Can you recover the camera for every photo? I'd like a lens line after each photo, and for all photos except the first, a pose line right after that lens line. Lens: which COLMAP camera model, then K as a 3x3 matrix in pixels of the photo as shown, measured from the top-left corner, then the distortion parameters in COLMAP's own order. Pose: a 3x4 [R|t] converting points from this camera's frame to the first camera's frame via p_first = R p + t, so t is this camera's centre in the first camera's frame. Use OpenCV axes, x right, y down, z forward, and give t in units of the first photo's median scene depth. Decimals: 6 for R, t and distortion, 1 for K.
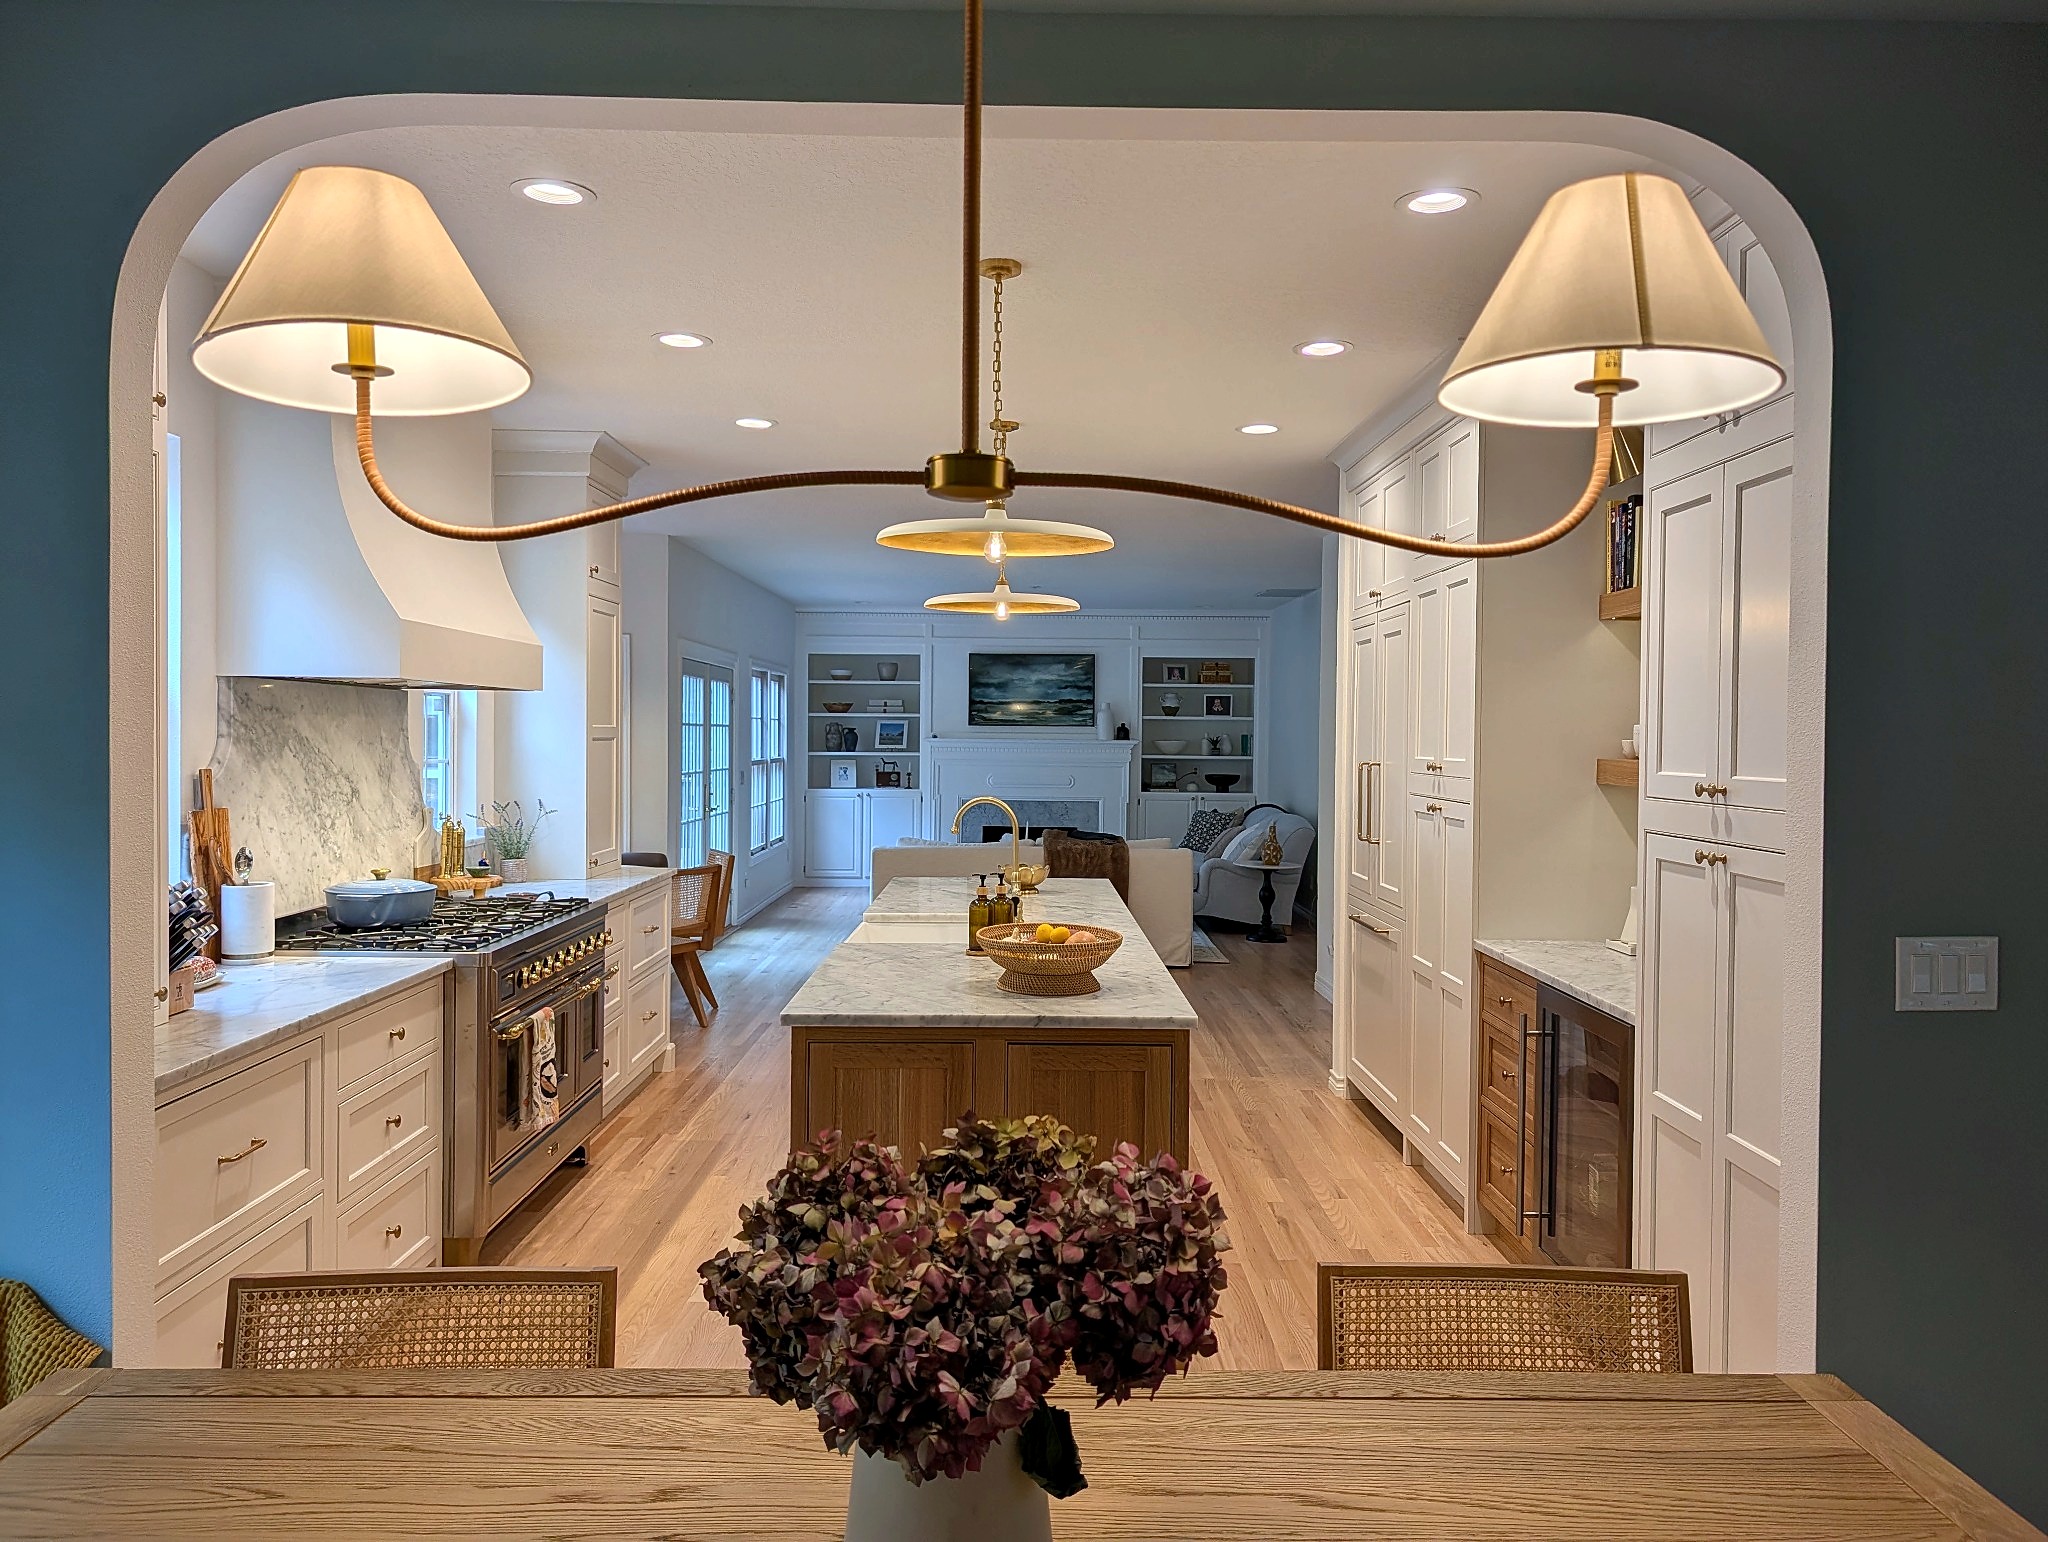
lens RADIAL K [[1474.2, 0, 1012.4], [0, 1474.2, 752.5], [0, 0, 1]] dist [0.042308, -0.048412]
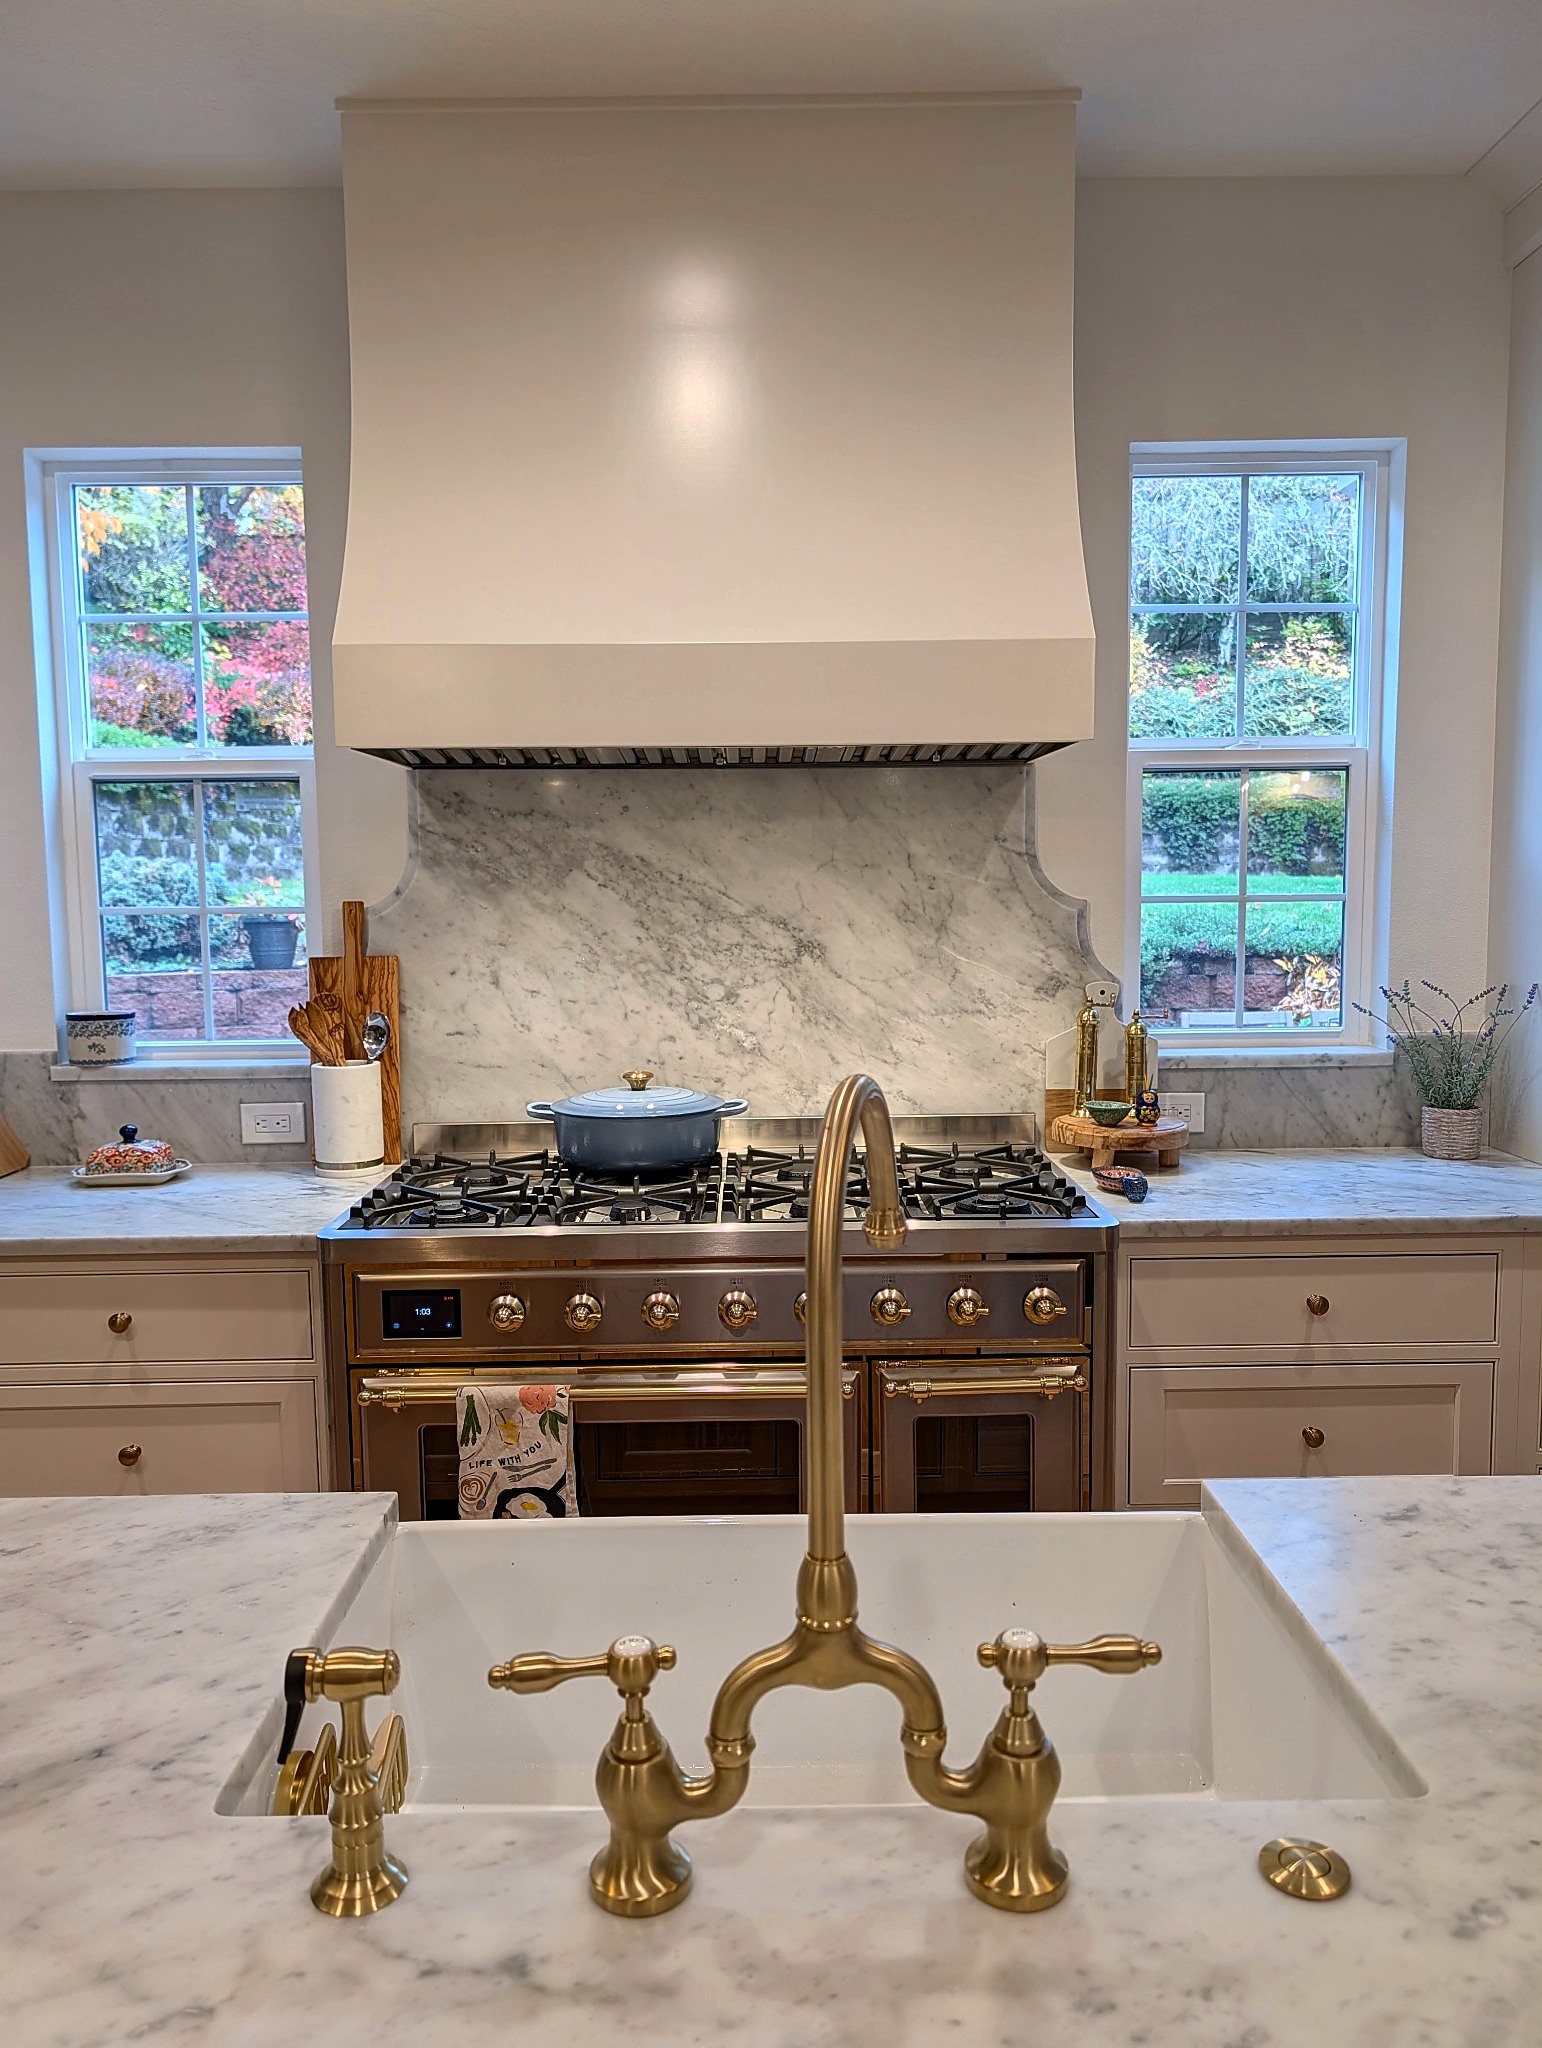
lens RADIAL K [[1474.2, 0, 765.1], [0, 1474.2, 1026.3], [0, 0, 1]] dist [0.042308, -0.048412]
pose [[0.007466, 0.081669, -0.996632, 0.169661], [-0.000948, 0.996659, 0.081664, 0.011094], [0.999972, 0.000336, 0.007518, 1.049391]]
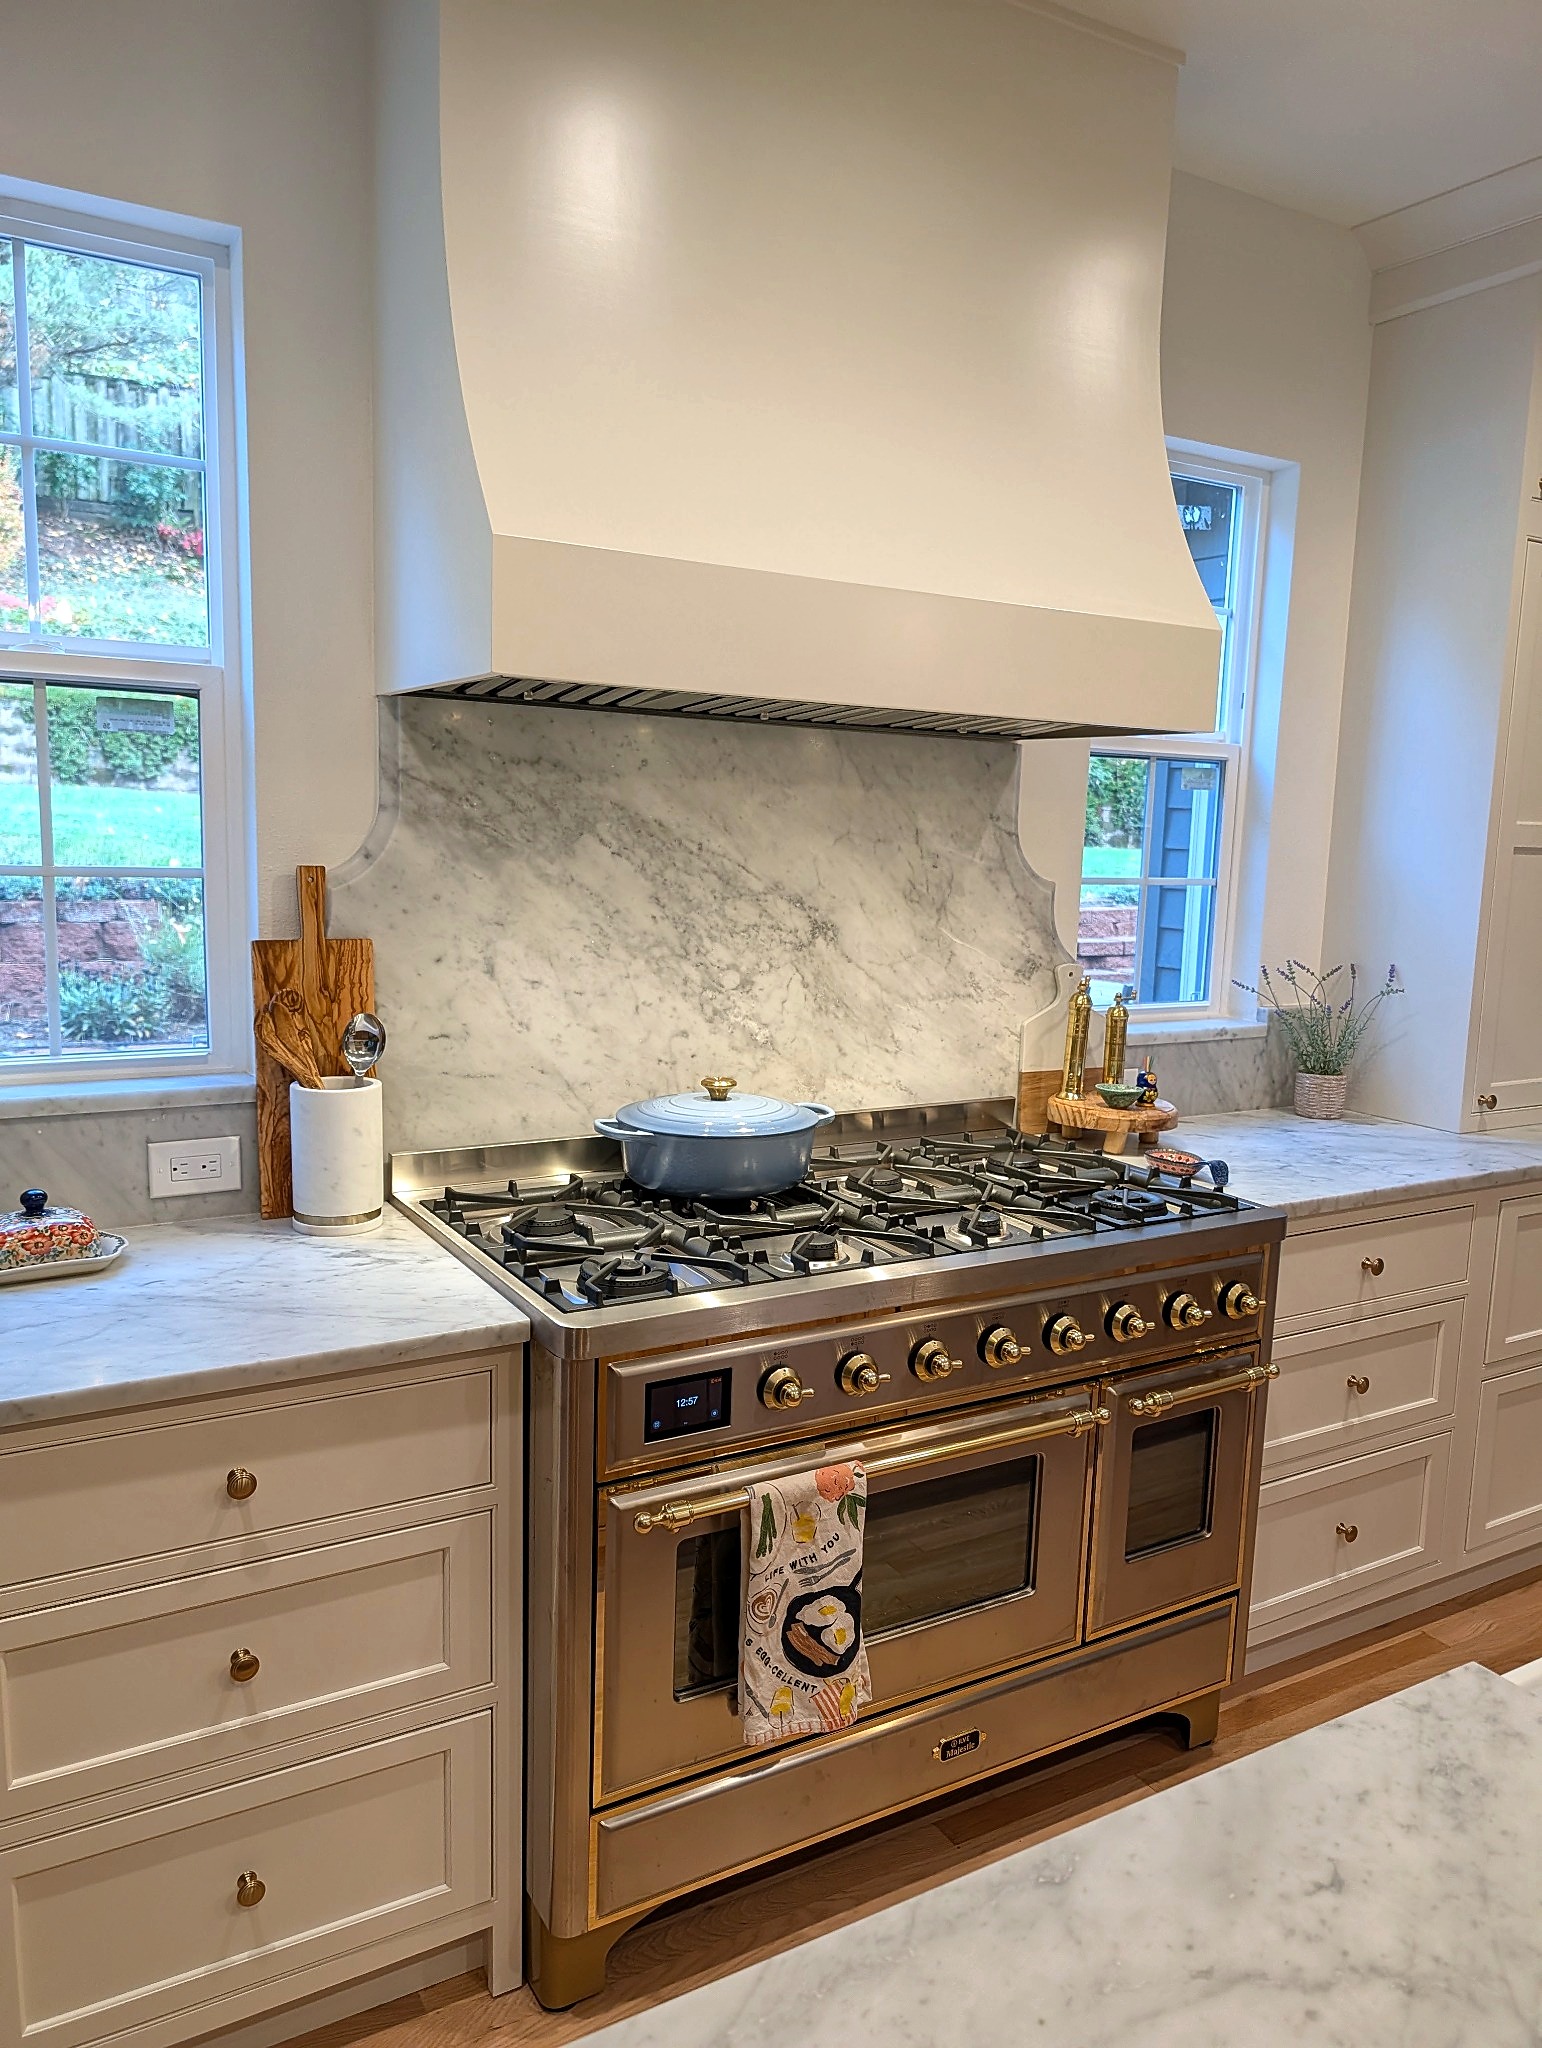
lens RADIAL K [[1474.2, 0, 786.8], [0, 1474.2, 1042.0], [0, 0, 1]] dist [0.042308, -0.048412]
pose [[0.510620, 0.129074, -0.850063, 0.020422], [-0.035669, 0.990997, 0.129047, -0.001153], [0.859066, -0.035573, 0.510627, 0.760680]]
